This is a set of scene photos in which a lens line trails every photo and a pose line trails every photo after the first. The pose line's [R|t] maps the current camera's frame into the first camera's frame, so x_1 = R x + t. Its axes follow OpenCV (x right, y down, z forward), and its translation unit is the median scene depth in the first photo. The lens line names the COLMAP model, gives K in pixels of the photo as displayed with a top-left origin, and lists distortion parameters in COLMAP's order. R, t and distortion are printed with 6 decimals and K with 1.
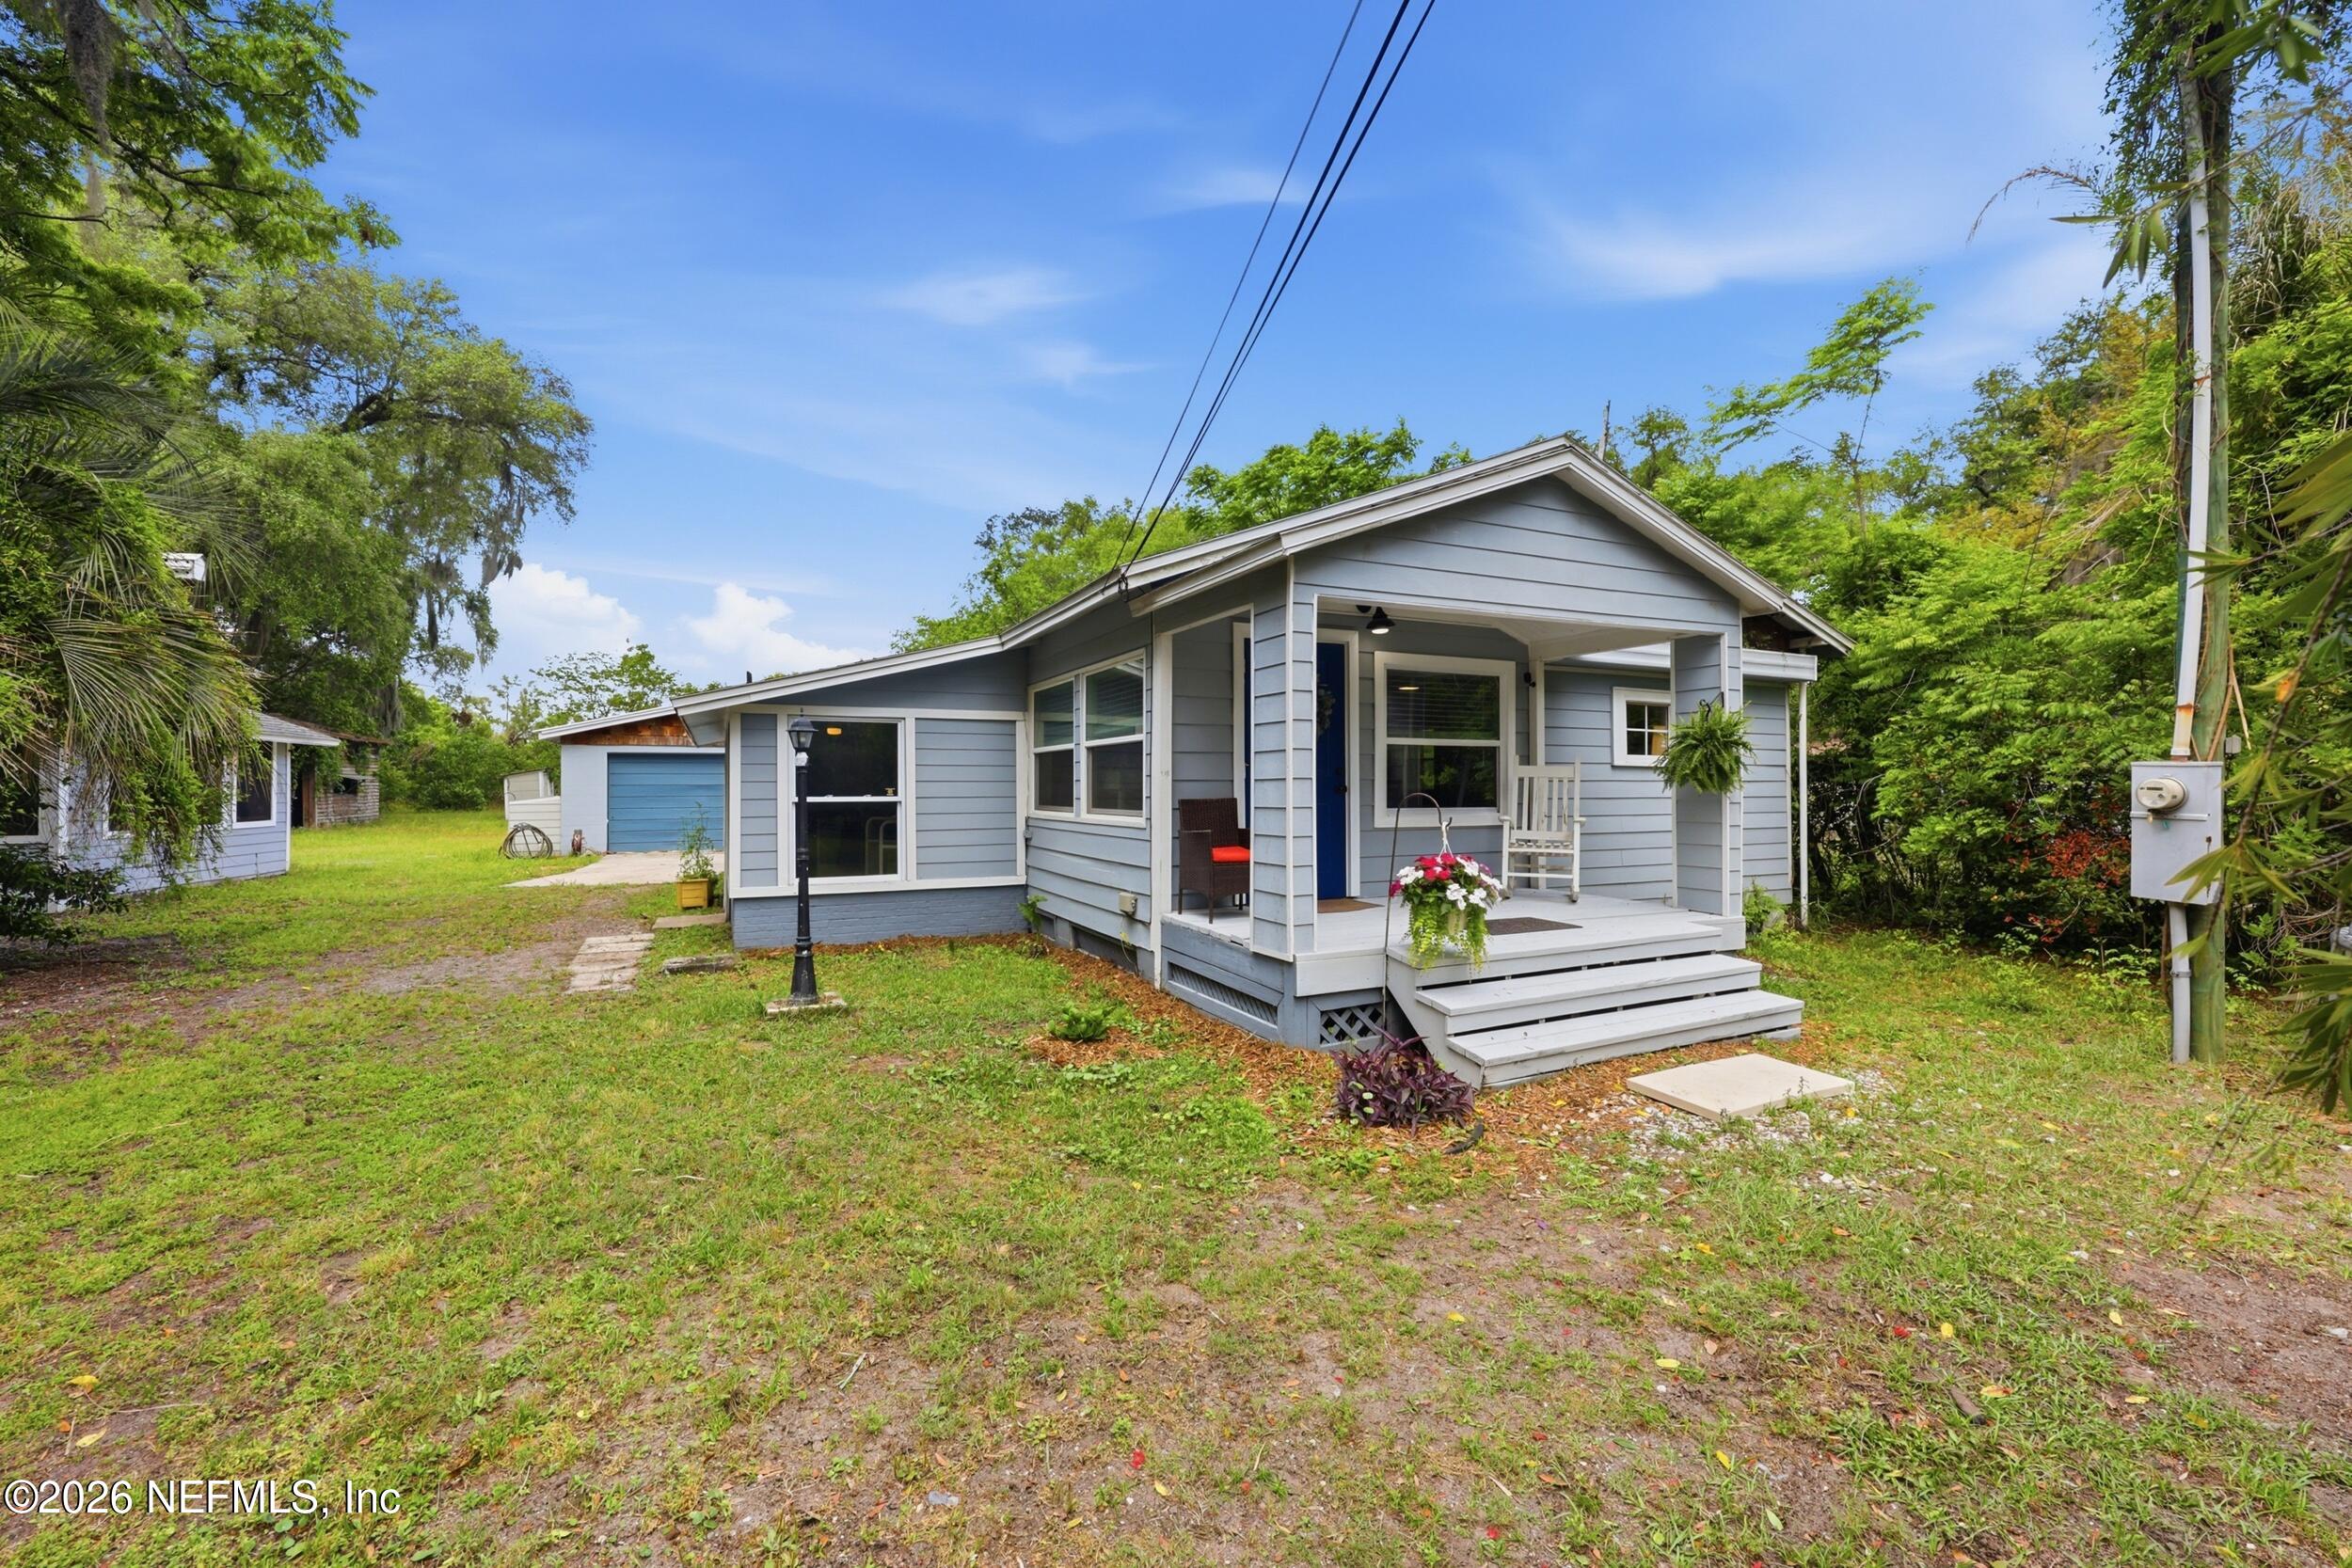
lens RADIAL K [[953.9, 0, 1176.0], [0, 953.9, 784.0], [0, 0, 1]] dist [0.001005, 0.000061]
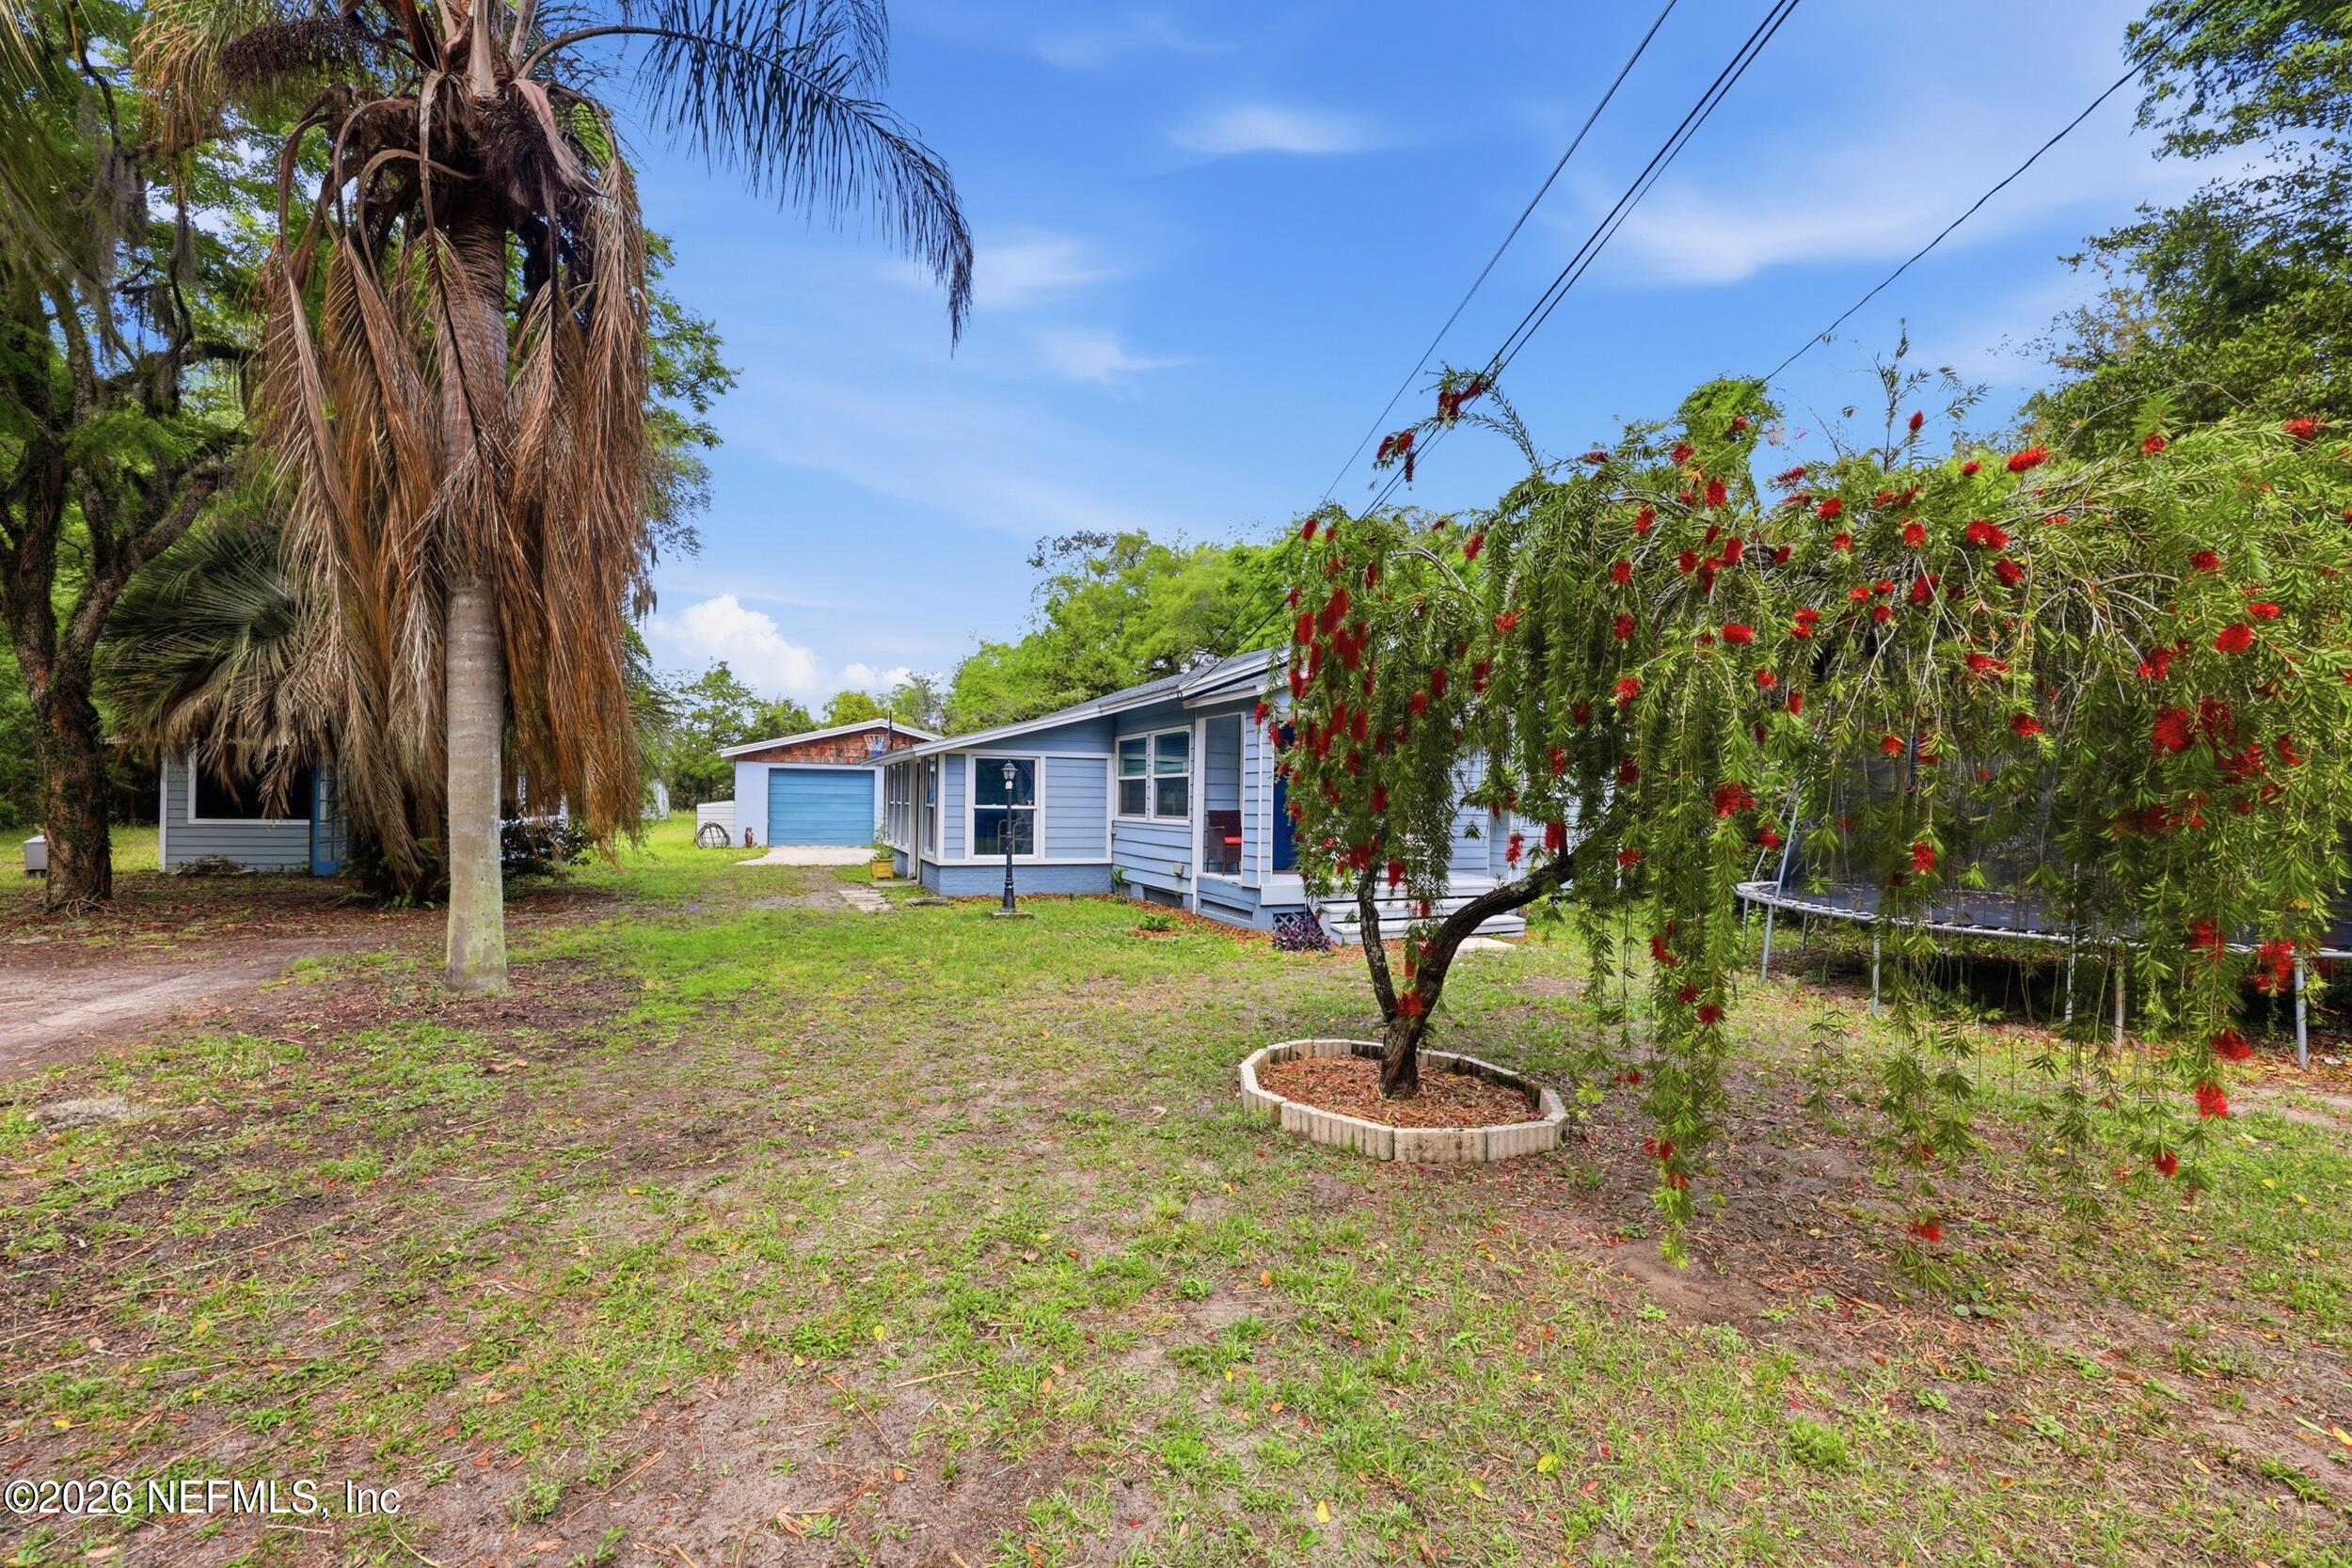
lens RADIAL K [[996.1, 0, 1150.0], [0, 996.1, 788.1], [0, 0, 1]] dist [0.000066, 0.000036]
pose [[0.997505, 0.016469, -0.068644, 0.016377], [-0.017158, 0.999808, -0.009457, -0.004160], [0.068475, 0.010612, 0.997596, -0.655643]]
